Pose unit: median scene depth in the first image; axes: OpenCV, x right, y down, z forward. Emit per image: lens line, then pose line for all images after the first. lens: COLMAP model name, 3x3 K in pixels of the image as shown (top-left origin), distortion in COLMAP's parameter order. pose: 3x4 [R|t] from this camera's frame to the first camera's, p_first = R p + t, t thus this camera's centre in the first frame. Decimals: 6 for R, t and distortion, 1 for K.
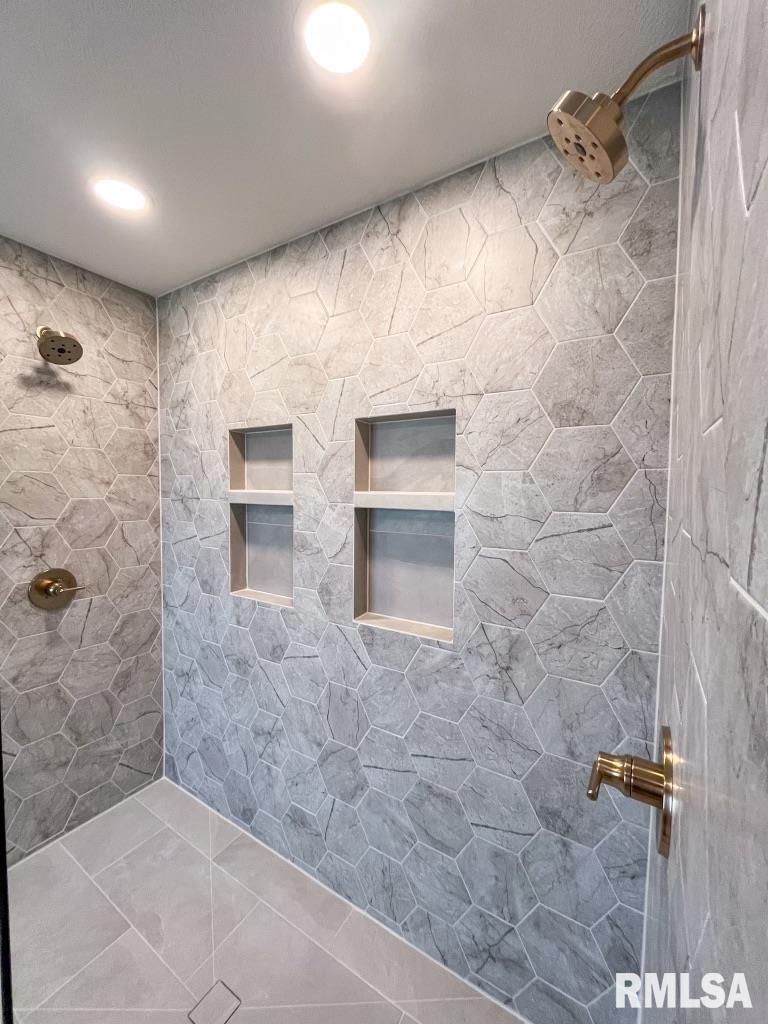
lens RADIAL K [[412.0, 0, 383.7], [0, 412.0, 510.9], [0, 0, 1]] dist [-0.004129, 0.000504]
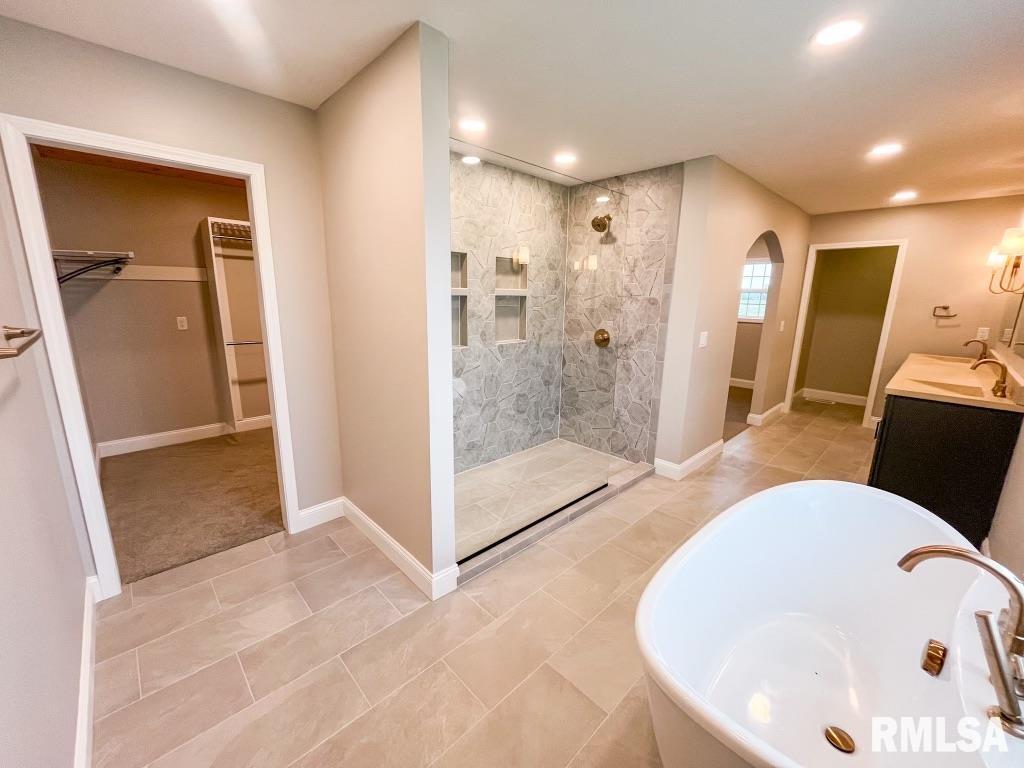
lens RADIAL K [[412.0, 0, 511.1], [0, 412.0, 385.6], [0, 0, 1]] dist [-0.004129, 0.000504]
pose [[0.246769, -0.218021, 0.944231, -2.208319], [0.036295, 0.975759, 0.215816, -0.009194], [-0.968394, -0.018986, 0.248700, 0.292948]]
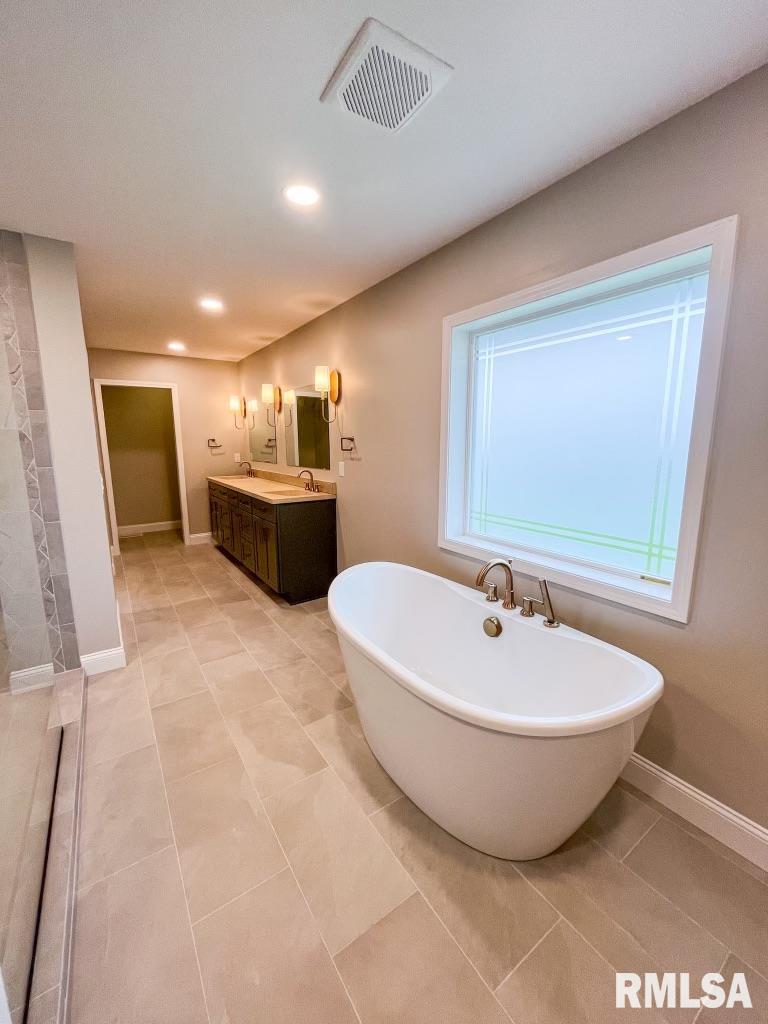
lens RADIAL K [[412.0, 0, 385.6], [0, 412.0, 511.3], [0, 0, 1]] dist [-0.004129, 0.000504]
pose [[-0.914733, -0.075933, 0.396859, -1.629726], [0.015450, 0.974892, 0.222142, 0.011065], [-0.403763, 0.209332, -0.890593, 0.907152]]
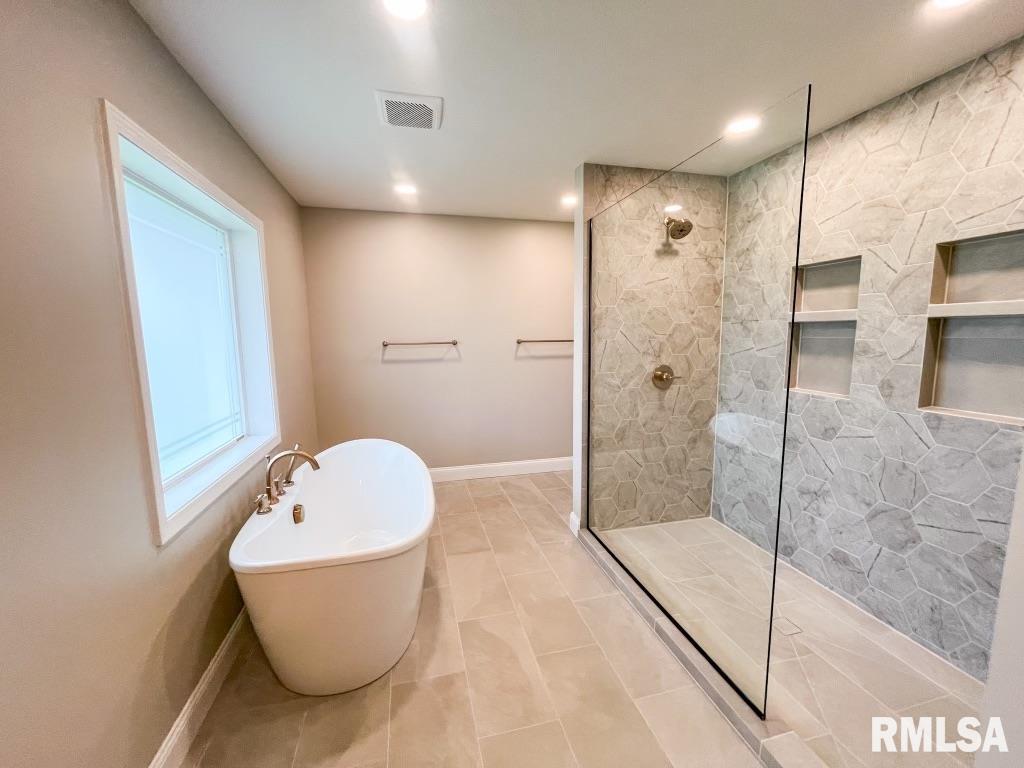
lens RADIAL K [[412.0, 0, 509.3], [0, 412.0, 383.4], [0, 0, 1]] dist [-0.004129, 0.000504]
pose [[0.716421, 0.066454, -0.694496, -0.094566], [-0.015174, 0.996702, 0.079719, 0.101609], [0.697503, -0.046574, 0.715067, -0.704540]]
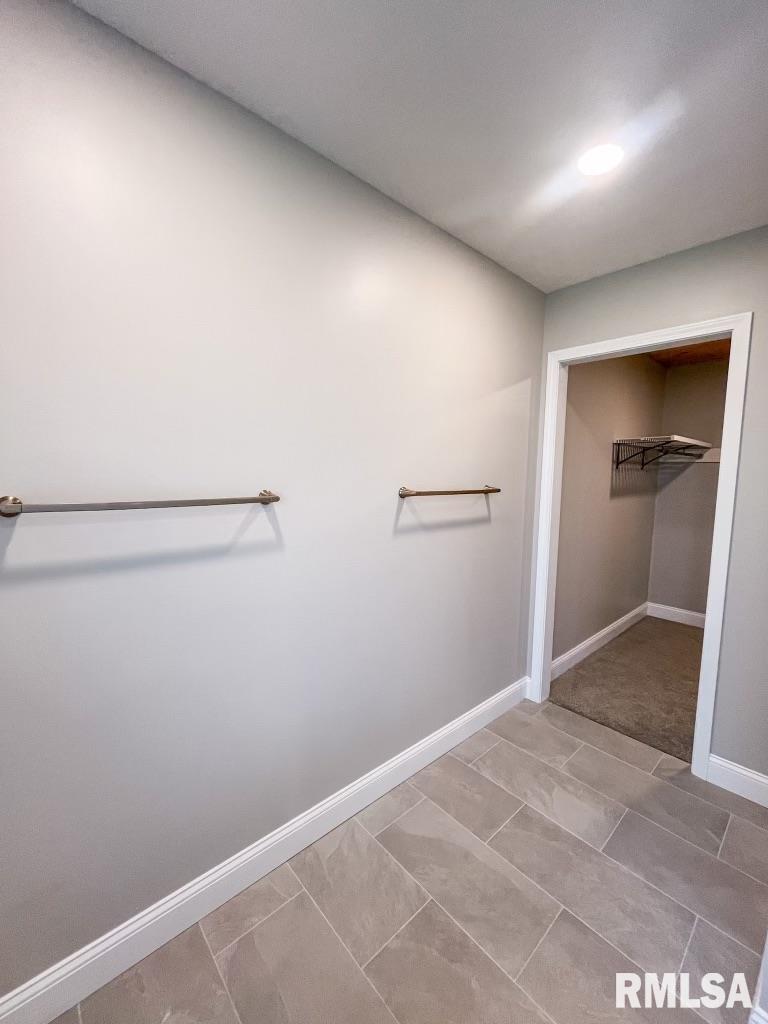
lens RADIAL K [[412.0, 0, 381.7], [0, 412.0, 508.8], [0, 0, 1]] dist [-0.004129, 0.000504]
pose [[0.958682, 0.027761, -0.283123, -1.586109], [-0.017529, 0.999101, 0.038610, 0.044768], [0.283940, -0.032052, 0.958306, 0.082800]]
